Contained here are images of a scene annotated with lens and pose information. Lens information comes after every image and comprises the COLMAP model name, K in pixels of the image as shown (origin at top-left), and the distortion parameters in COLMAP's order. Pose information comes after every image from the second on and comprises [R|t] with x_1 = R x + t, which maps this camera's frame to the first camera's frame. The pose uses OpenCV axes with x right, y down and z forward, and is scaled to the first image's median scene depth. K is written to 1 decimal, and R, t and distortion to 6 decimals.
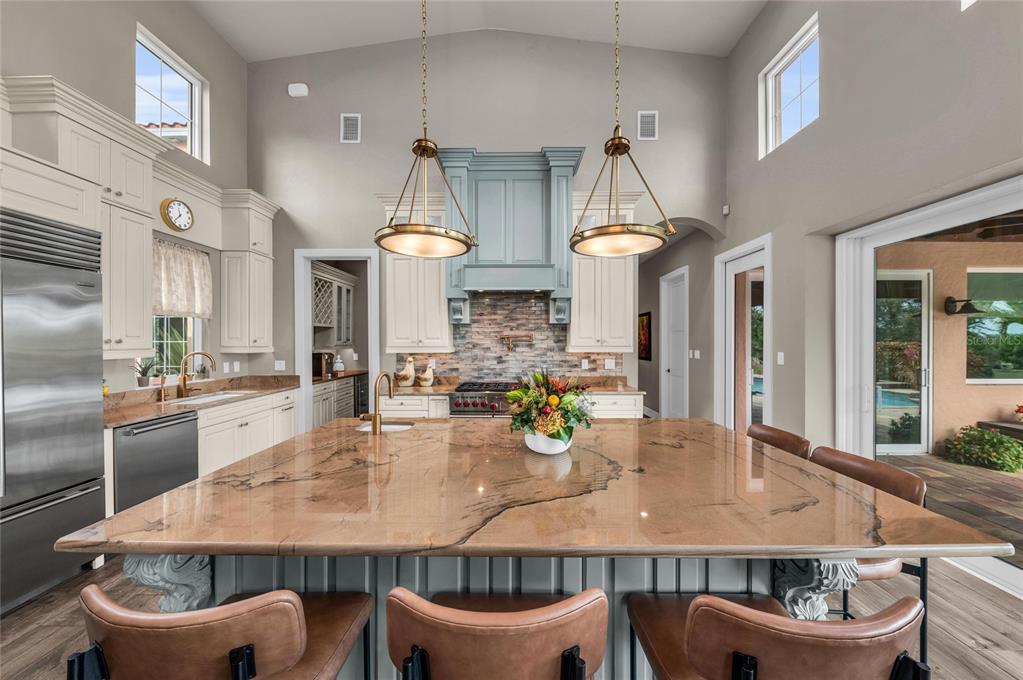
lens RADIAL K [[357.2, 0, 507.2], [0, 357.2, 342.9], [0, 0, 1]] dist [0.000714, -0.000747]
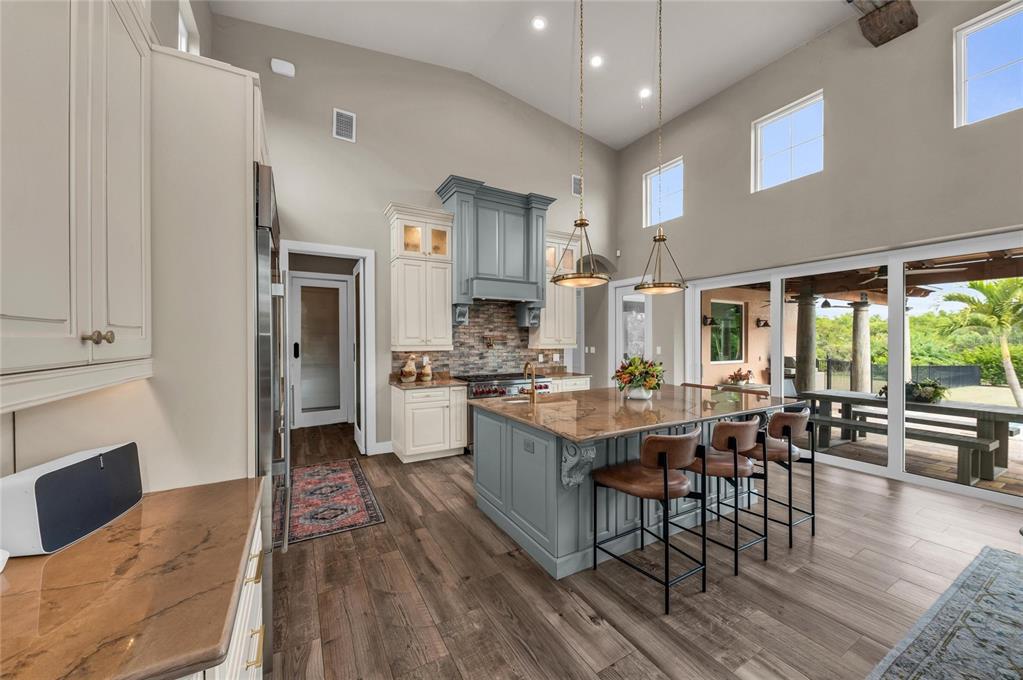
lens RADIAL K [[380.8, 0, 511.9], [0, 380.8, 342.3], [0, 0, 1]] dist [0.003772, -0.001757]
pose [[0.860102, -0.001607, 0.510119, -0.587551], [0.001486, 0.999999, 0.000644, 0.000892], [-0.510119, 0.000204, 0.860104, -0.149200]]
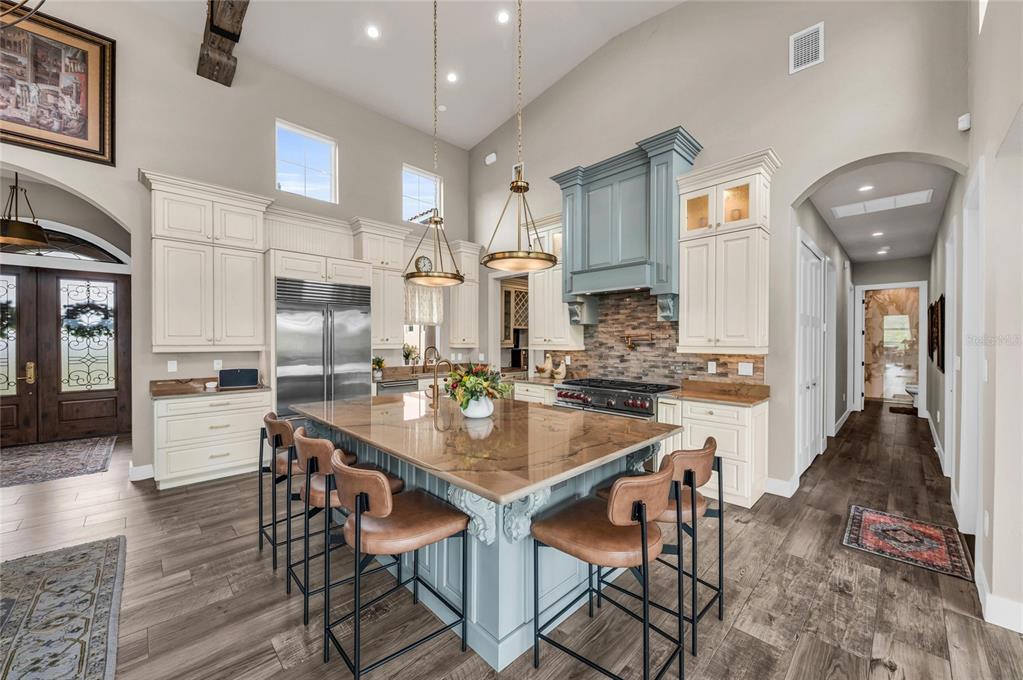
lens RADIAL K [[380.8, 0, 508.5], [0, 380.8, 341.9], [0, 0, 1]] dist [0.003772, -0.001757]
pose [[0.704653, 0.005883, -0.709528, 0.521081], [-0.006745, 0.999976, 0.001592, 0.000037], [0.709520, 0.003664, 0.704676, 0.011474]]
